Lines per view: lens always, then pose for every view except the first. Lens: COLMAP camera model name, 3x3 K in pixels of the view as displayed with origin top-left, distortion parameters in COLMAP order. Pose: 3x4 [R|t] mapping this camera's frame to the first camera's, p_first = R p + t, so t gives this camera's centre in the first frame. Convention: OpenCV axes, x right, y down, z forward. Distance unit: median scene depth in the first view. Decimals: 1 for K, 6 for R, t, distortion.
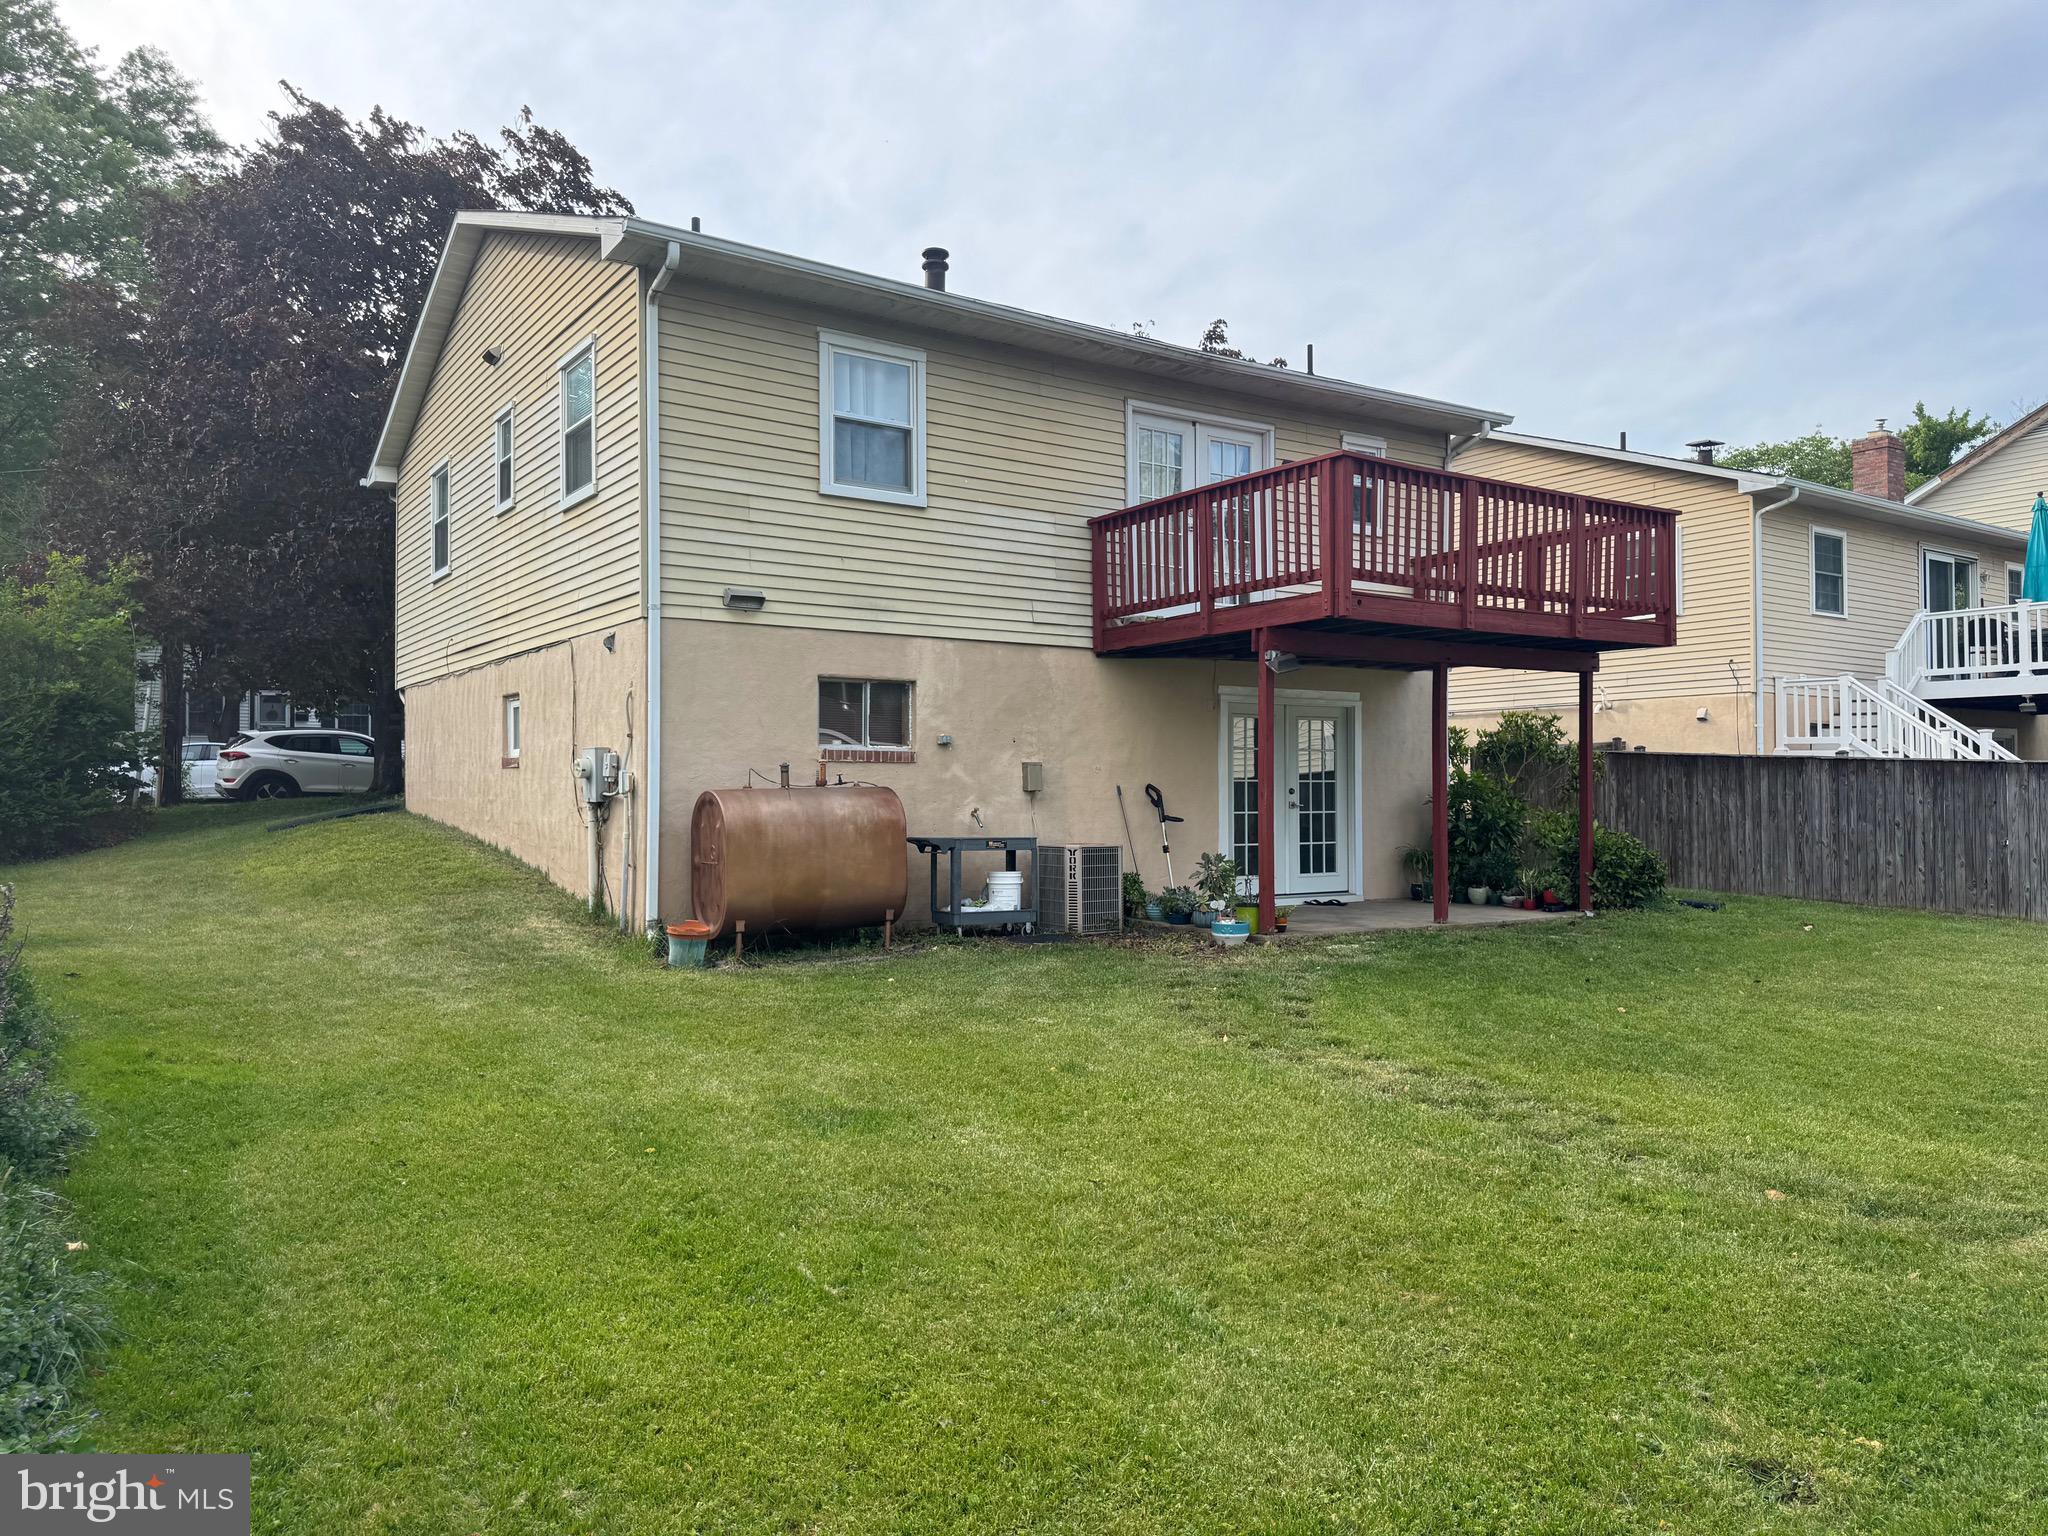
lens RADIAL K [[1490.8, 0, 1026.8], [0, 1490.8, 769.1], [0, 0, 1]] dist [0.013155, -0.006189]
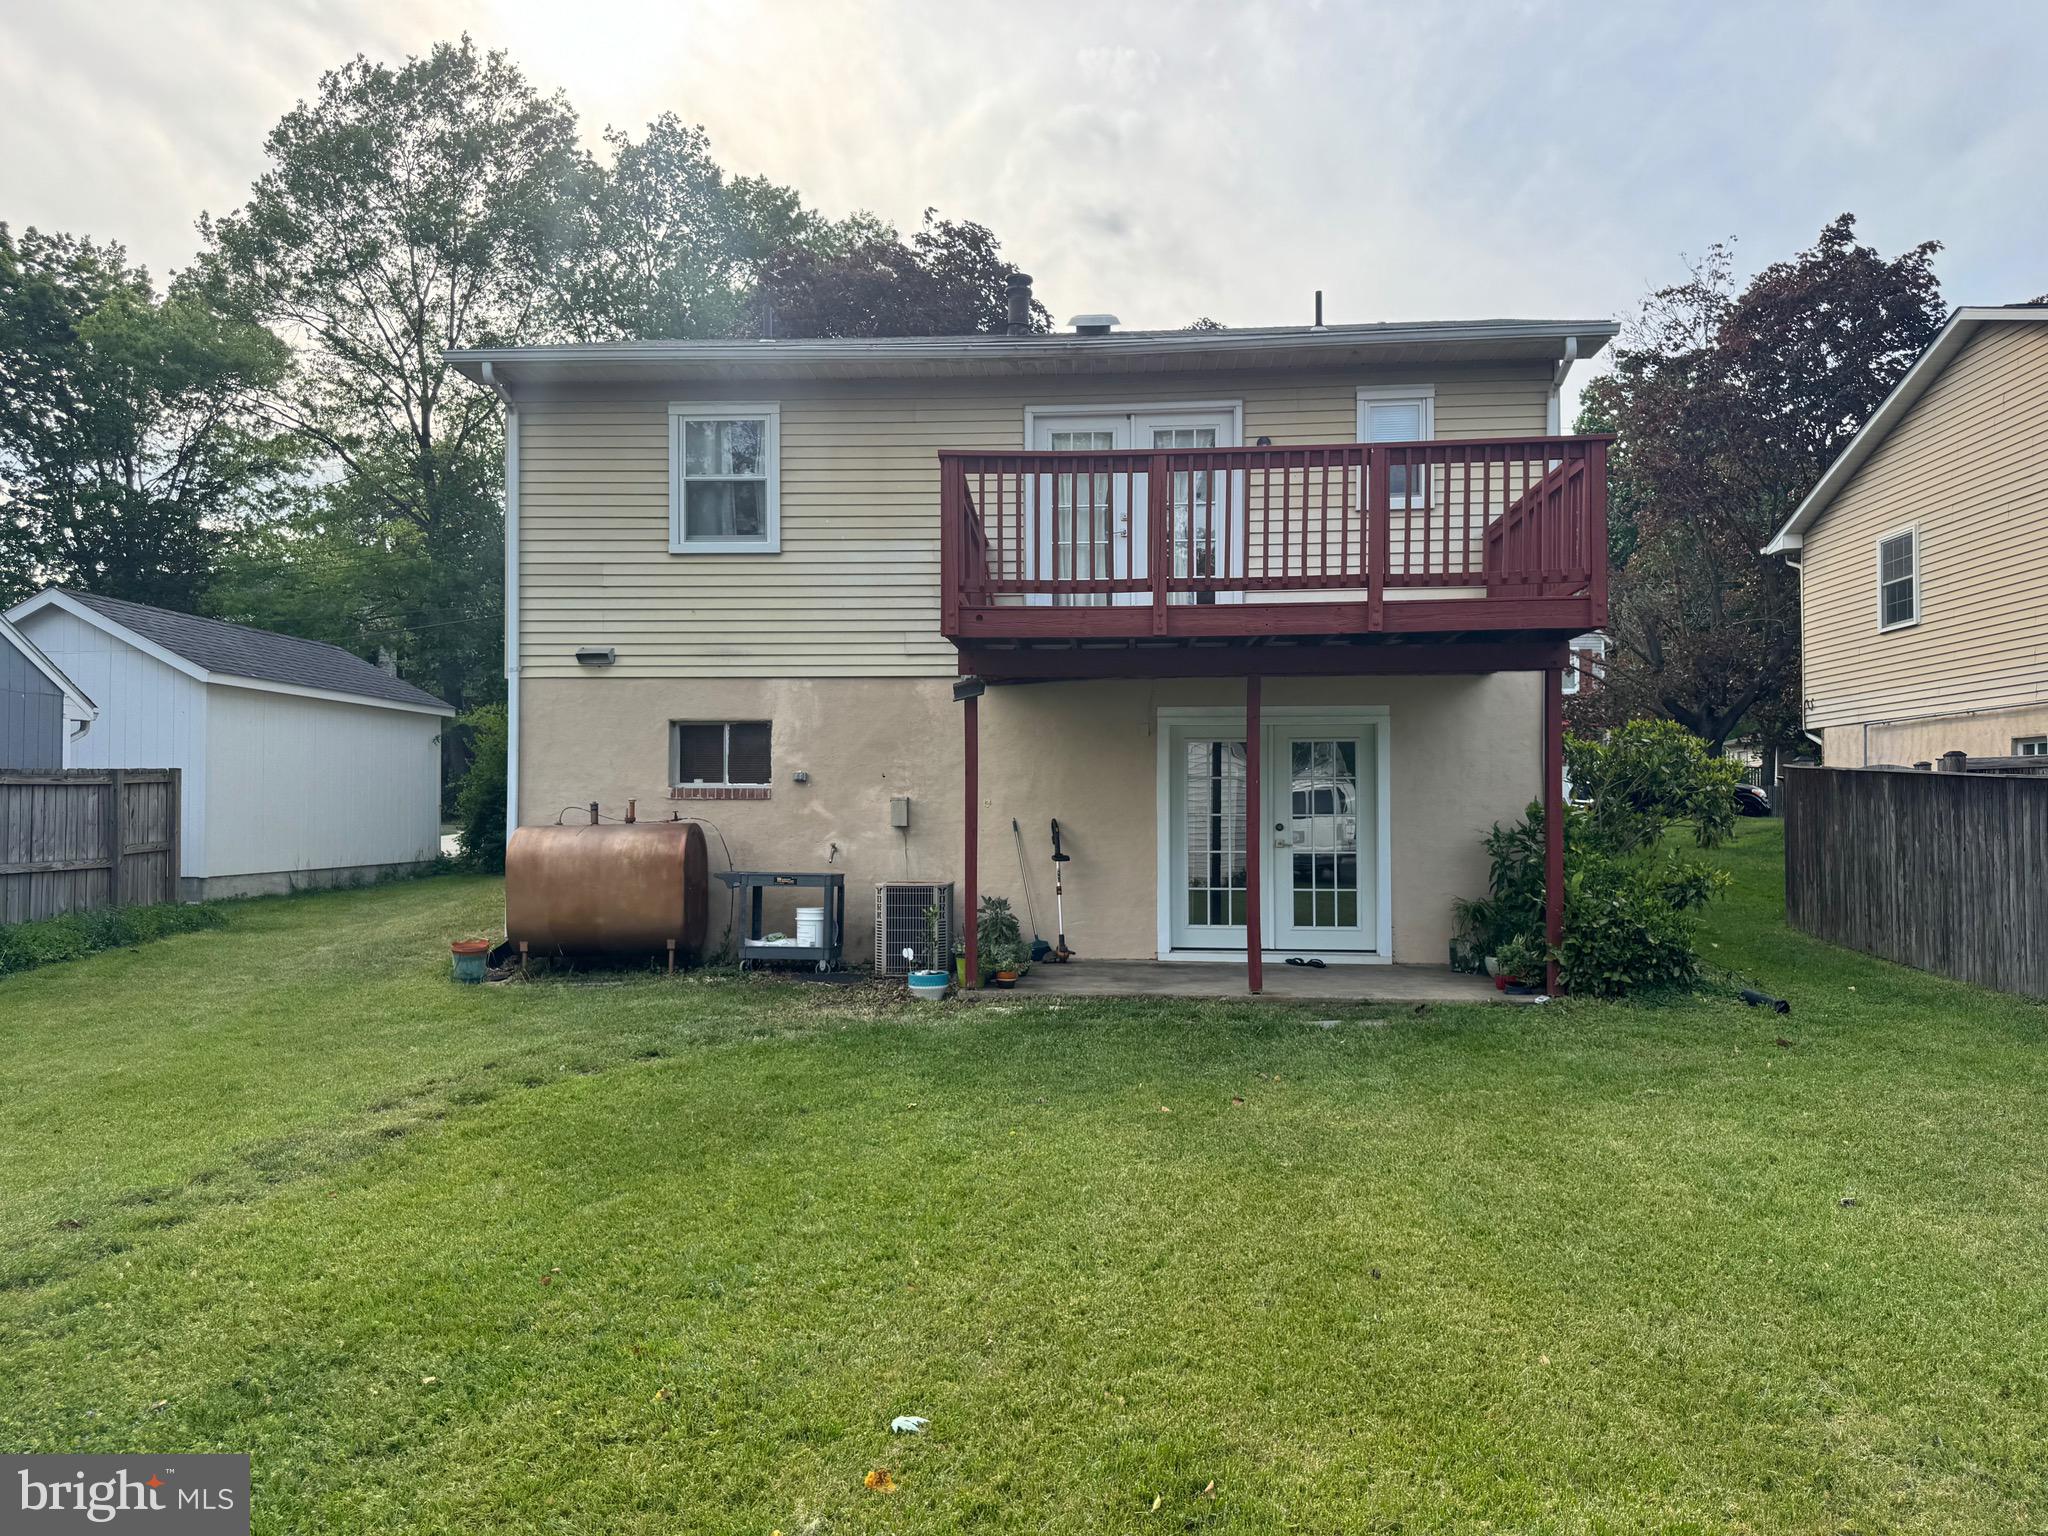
lens RADIAL K [[1490.8, 0, 1018.8], [0, 1490.8, 775.0], [0, 0, 1]] dist [0.013155, -0.006189]
pose [[0.774213, -0.014653, -0.632755, 0.707321], [0.009300, 0.999887, -0.011775, -0.007333], [0.632857, 0.003232, 0.774262, 0.301432]]
